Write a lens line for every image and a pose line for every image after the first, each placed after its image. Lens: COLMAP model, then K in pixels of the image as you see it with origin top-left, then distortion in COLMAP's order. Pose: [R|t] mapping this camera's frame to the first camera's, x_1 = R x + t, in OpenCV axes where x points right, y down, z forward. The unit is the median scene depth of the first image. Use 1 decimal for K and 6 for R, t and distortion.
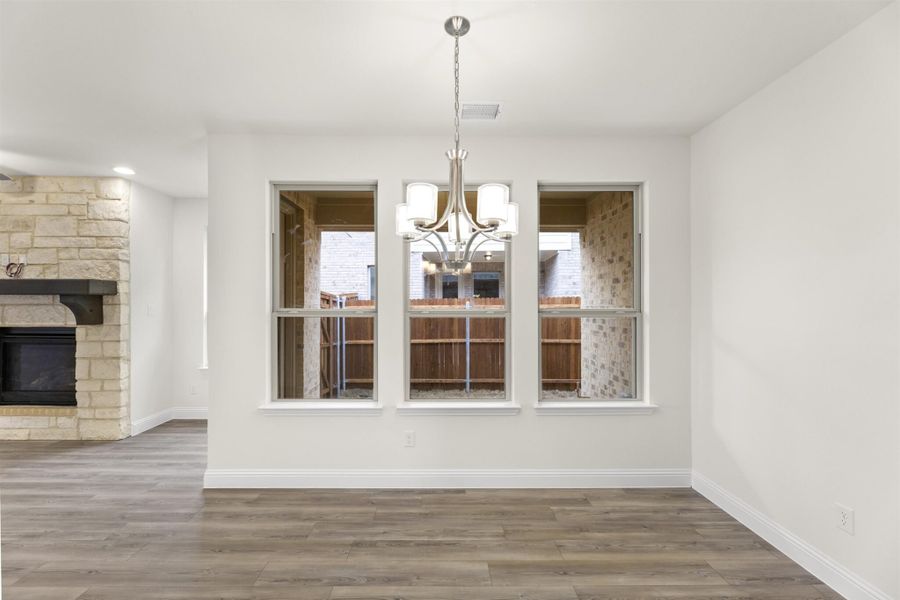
lens RADIAL K [[363.3, 0, 449.1], [0, 363.3, 308.2], [0, 0, 1]] dist [0.000063, 0.000521]
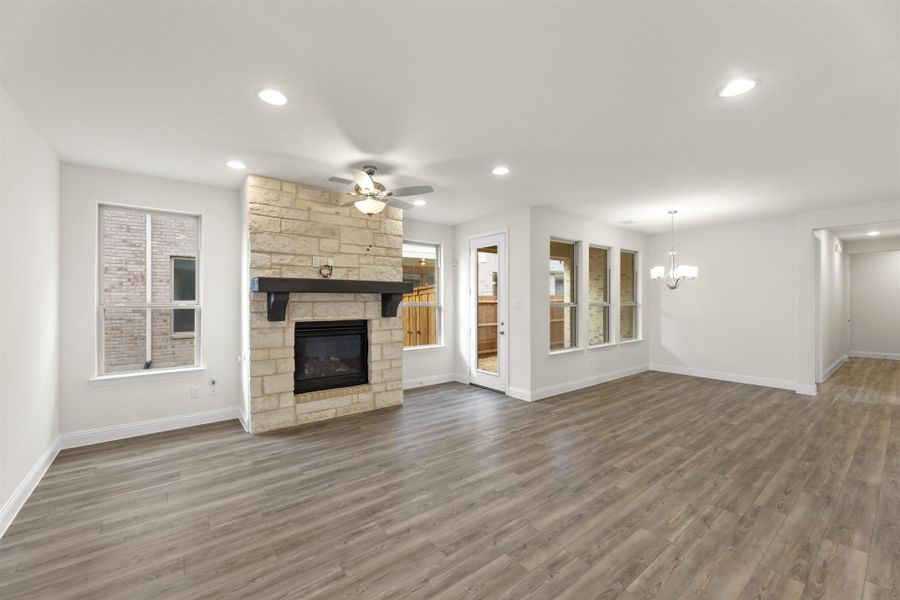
lens RADIAL K [[363.3, 0, 447.0], [0, 363.3, 304.4], [0, 0, 1]] dist [0.000063, 0.000521]
pose [[0.791996, -0.009650, 0.610450, -1.583390], [0.009197, 0.999950, 0.003876, -0.001354], [-0.610457, 0.002544, 0.792045, -0.138085]]
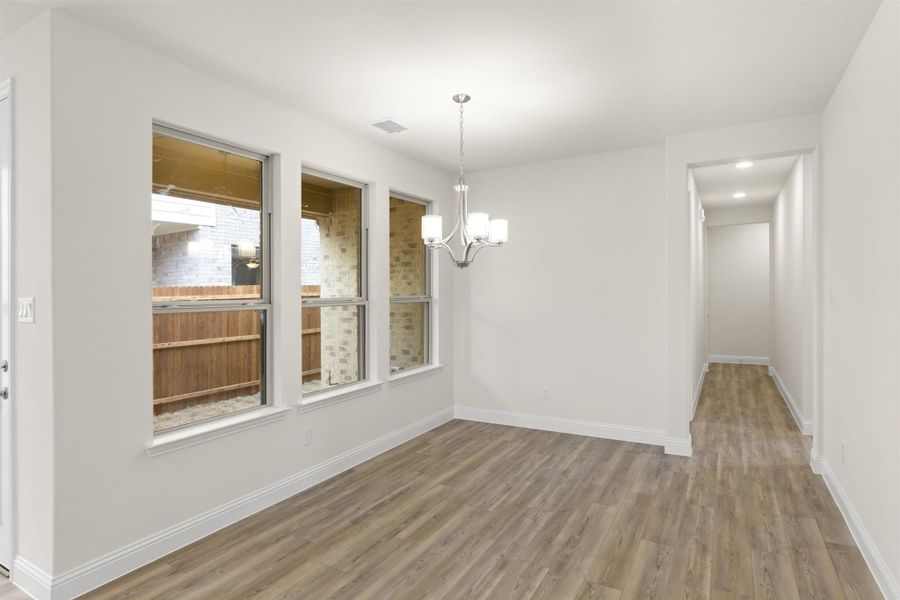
lens RADIAL K [[477.6, 0, 456.6], [0, 477.6, 312.6], [0, 0, 1]] dist [-0.004406, -0.000647]
pose [[0.497052, -0.043512, 0.866629, -0.736848], [0.021856, 0.999053, 0.037625, 0.001532], [-0.867446, 0.000240, 0.497532, 0.037694]]
